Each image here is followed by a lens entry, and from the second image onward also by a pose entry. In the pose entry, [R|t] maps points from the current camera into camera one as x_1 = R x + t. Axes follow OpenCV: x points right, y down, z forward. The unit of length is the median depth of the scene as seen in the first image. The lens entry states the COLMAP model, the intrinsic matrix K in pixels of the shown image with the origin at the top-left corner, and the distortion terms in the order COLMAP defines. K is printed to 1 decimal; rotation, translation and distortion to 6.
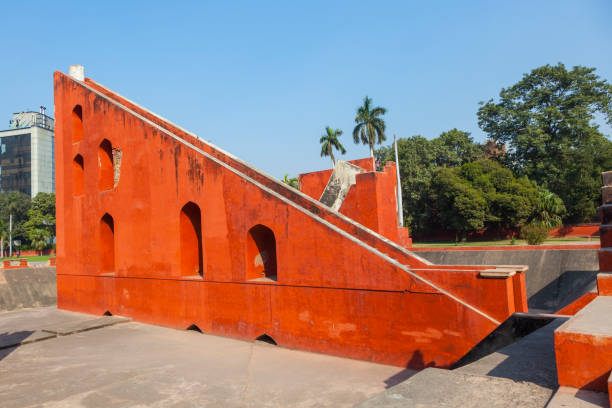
lens RADIAL K [[461.3, 0, 262.8], [0, 461.3, 203.2], [0, 0, 1]] dist [0.007531, 0.001411]
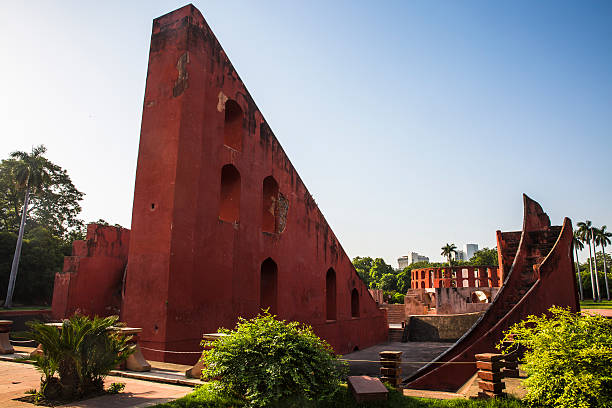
lens RADIAL K [[432.6, 0, 316.2], [0, 432.6, 200.1], [0, 0, 1]] dist [0.001227, 0.001284]
pose [[-0.295877, 0.261649, 0.918693, -1.178870], [-0.059147, 0.954891, -0.291007, 0.157022], [-0.953393, -0.140440, -0.267055, 1.167875]]
